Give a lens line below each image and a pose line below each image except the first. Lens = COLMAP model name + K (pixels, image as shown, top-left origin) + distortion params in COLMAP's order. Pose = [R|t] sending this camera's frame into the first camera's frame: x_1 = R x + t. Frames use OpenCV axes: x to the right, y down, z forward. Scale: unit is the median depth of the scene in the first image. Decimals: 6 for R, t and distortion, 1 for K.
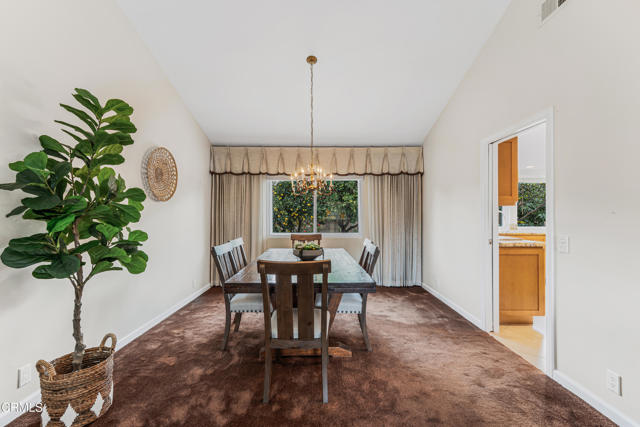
lens RADIAL K [[292.5, 0, 334.9], [0, 292.5, 213.8], [0, 0, 1]] dist [0.005740, 0.000149]
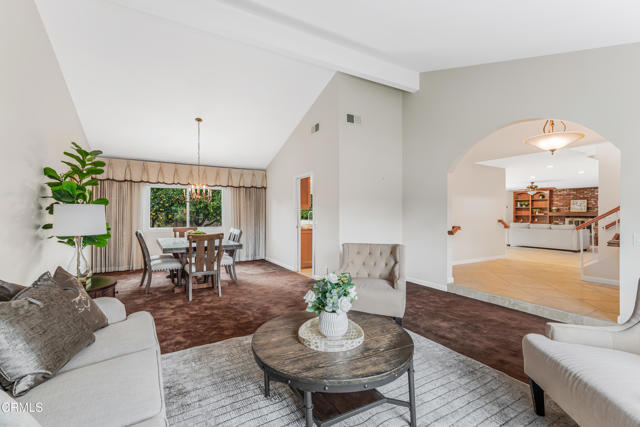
lens RADIAL K [[292.5, 0, 321.3], [0, 292.5, 213.9], [0, 0, 1]] dist [0.005740, 0.000149]
pose [[0.894656, 0.002626, 0.446747, -0.136811], [-0.003949, 0.999990, 0.002032, -0.002457], [-0.446737, -0.003582, 0.894658, -0.543031]]
